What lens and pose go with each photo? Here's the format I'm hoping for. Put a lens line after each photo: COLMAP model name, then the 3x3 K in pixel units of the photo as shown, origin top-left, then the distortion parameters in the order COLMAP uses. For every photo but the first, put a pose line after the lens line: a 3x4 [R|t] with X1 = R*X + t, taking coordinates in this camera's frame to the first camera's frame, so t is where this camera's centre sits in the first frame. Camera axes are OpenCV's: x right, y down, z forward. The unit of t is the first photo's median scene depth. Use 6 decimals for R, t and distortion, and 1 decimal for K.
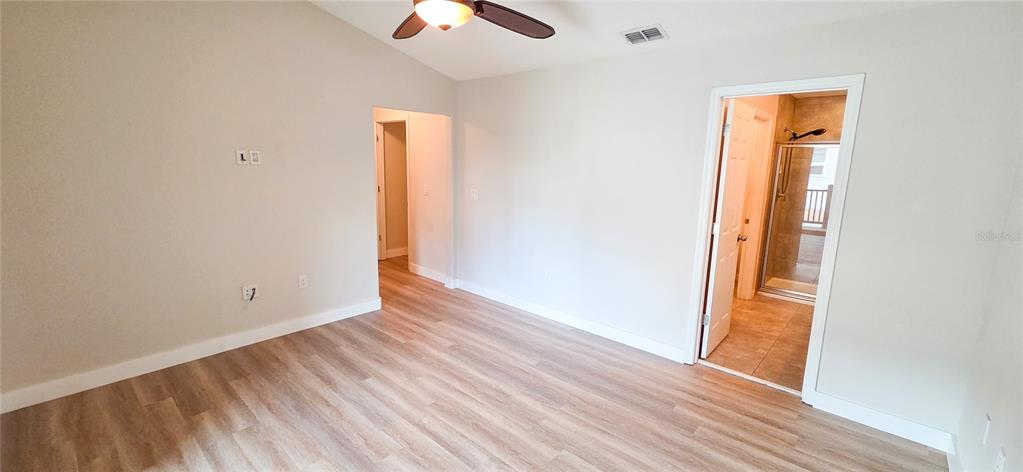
lens RADIAL K [[426.0, 0, 511.5], [0, 426.0, 236.0], [0, 0, 1]] dist [-0.000643, 0.000088]
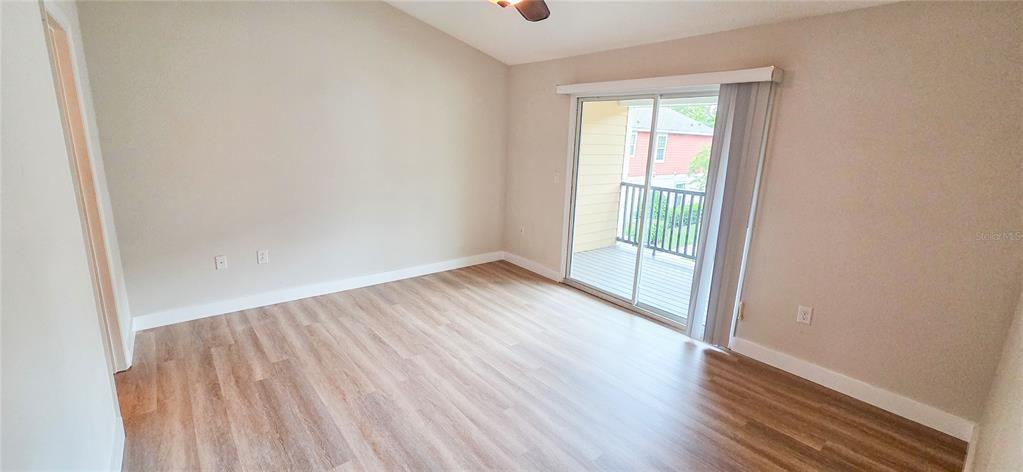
lens RADIAL K [[426.0, 0, 511.5], [0, 426.0, 236.0], [0, 0, 1]] dist [-0.000643, 0.000088]
pose [[-0.987538, -0.089936, 0.129156, -0.291402], [-0.031712, 0.917517, 0.396429, -0.320612], [-0.154156, 0.387393, -0.908935, 1.744031]]
